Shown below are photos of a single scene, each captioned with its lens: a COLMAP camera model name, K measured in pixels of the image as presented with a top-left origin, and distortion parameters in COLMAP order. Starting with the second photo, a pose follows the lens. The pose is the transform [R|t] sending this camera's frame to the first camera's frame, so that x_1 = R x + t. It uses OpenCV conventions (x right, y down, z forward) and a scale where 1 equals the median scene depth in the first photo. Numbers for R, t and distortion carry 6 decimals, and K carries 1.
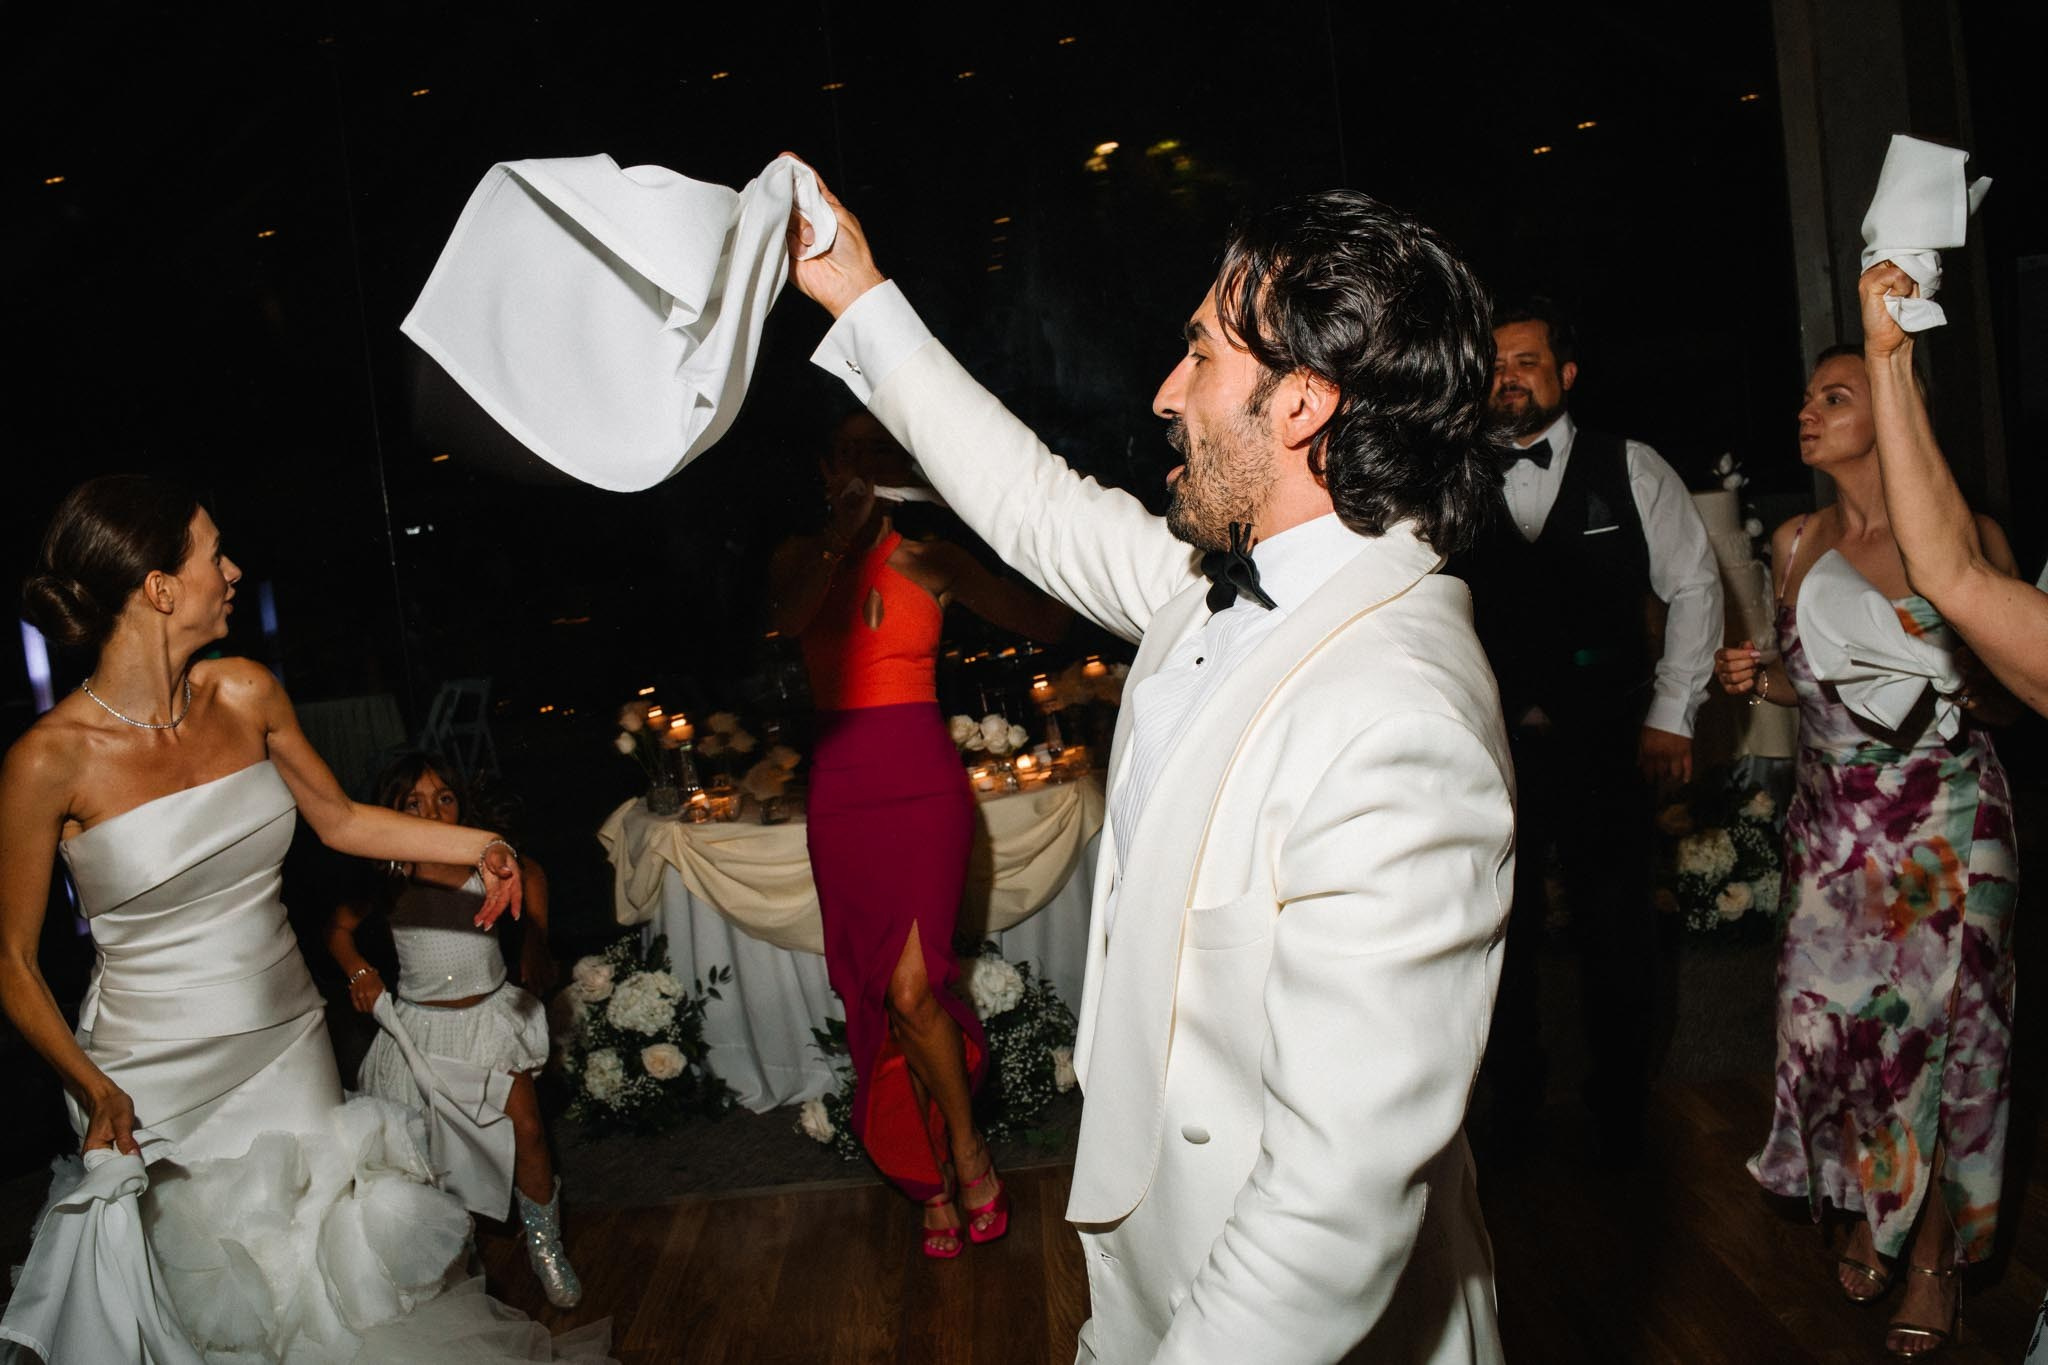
lens RADIAL K [[1644.9, 0, 1024.0], [0, 1644.9, 682.5], [0, 0, 1]] dist [-0.113477, 0.006672]
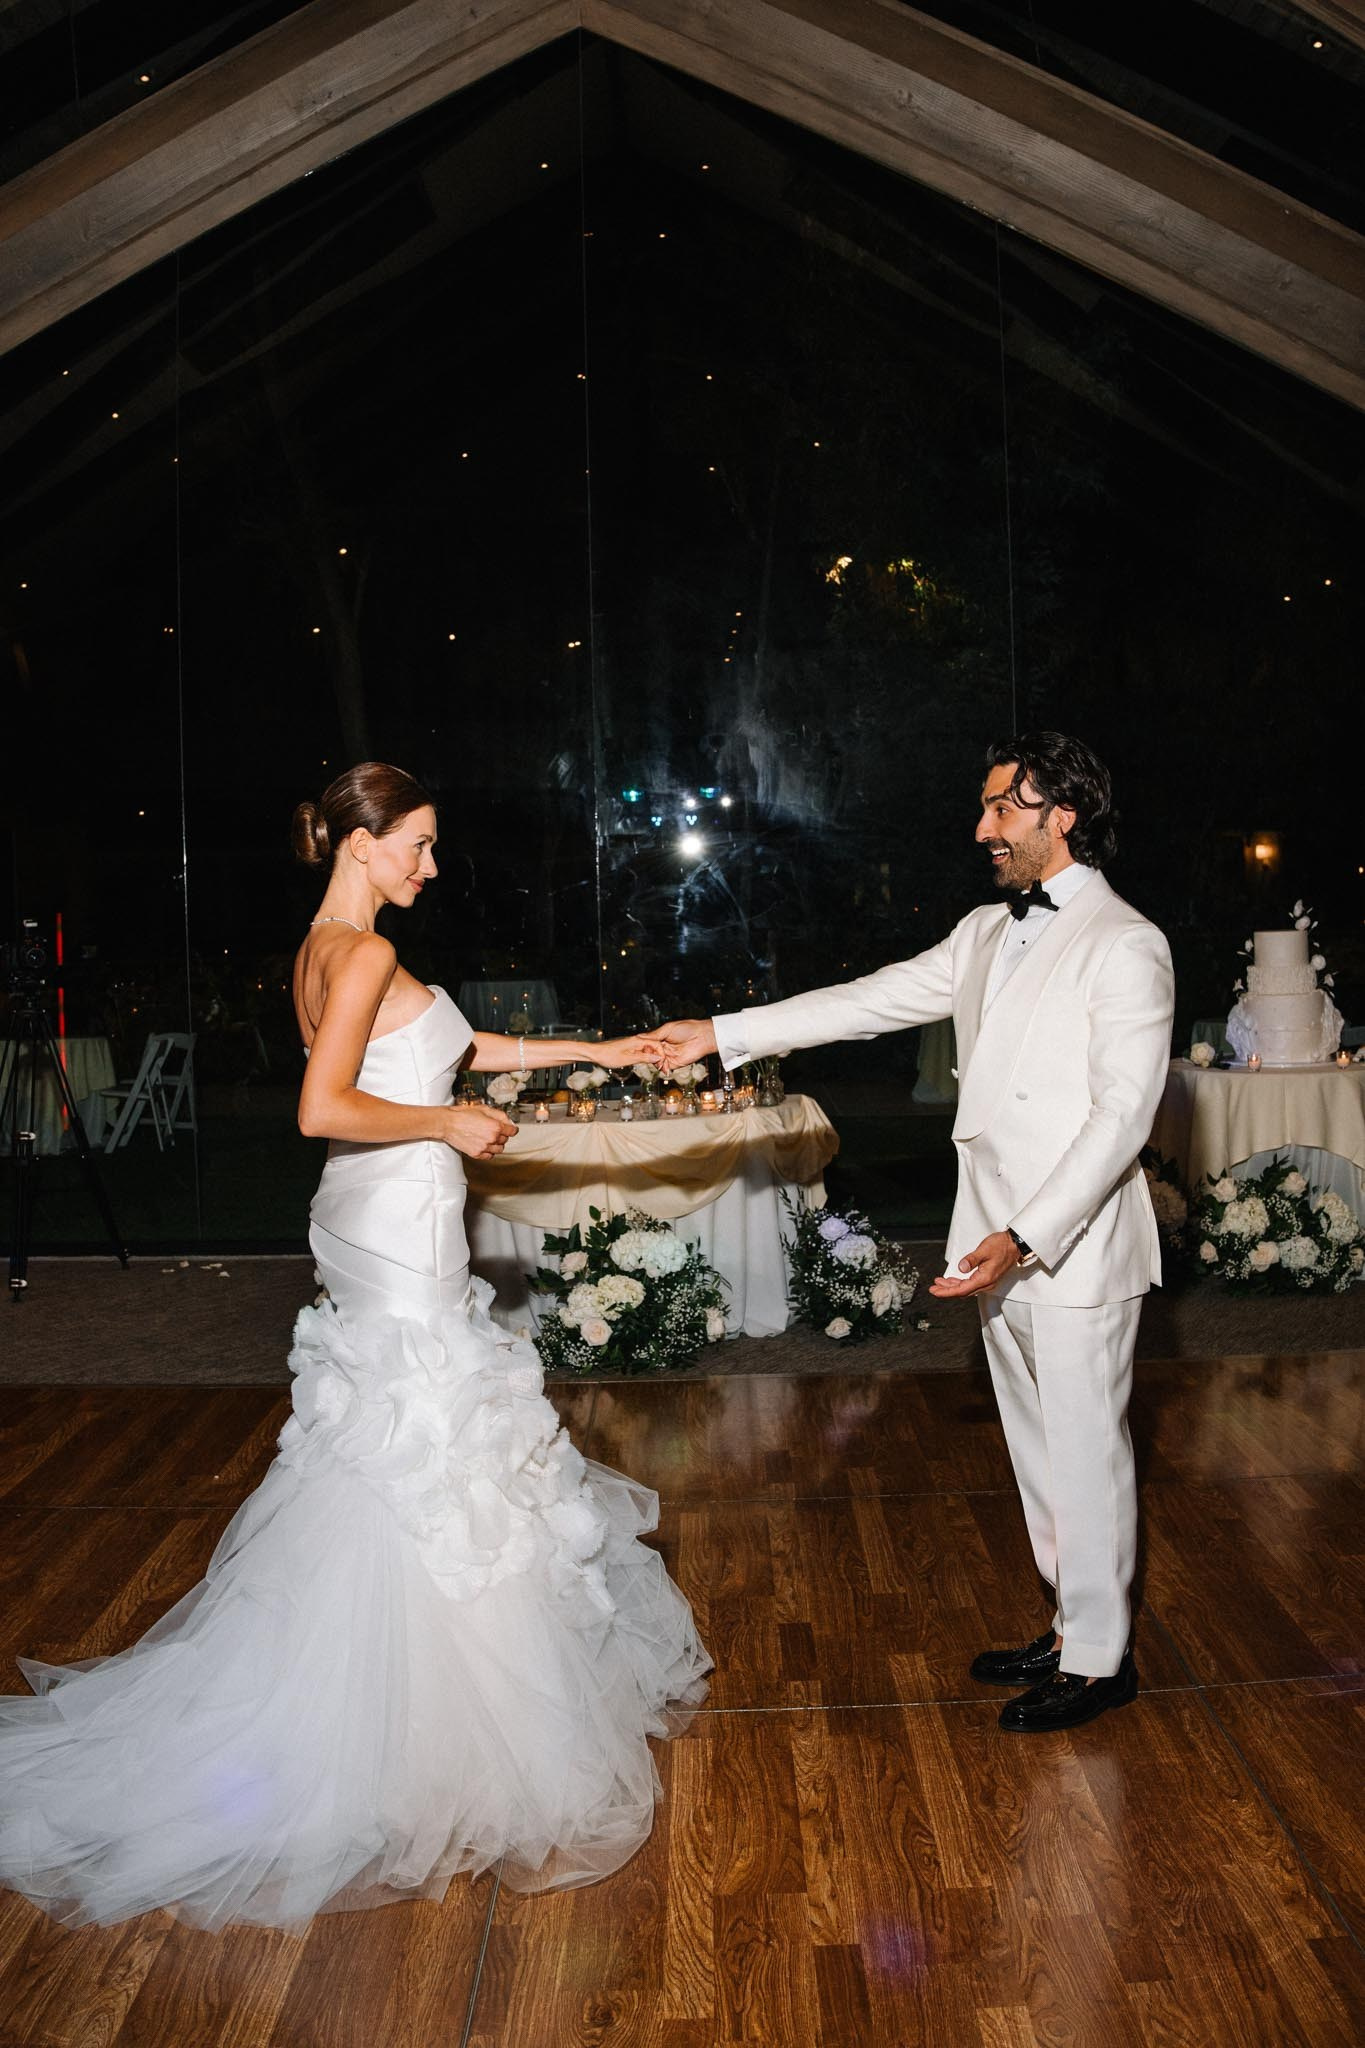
lens RADIAL K [[1927.9, 0, 682.5], [0, 1927.9, 1024.0], [0, 0, 1]] dist [-0.199904, 0.002857]
pose [[0.996420, 0.079361, -0.029131, 0.021962], [-0.080713, 0.995551, -0.048608, 0.063717], [0.025144, 0.050785, 0.998393, -0.475212]]
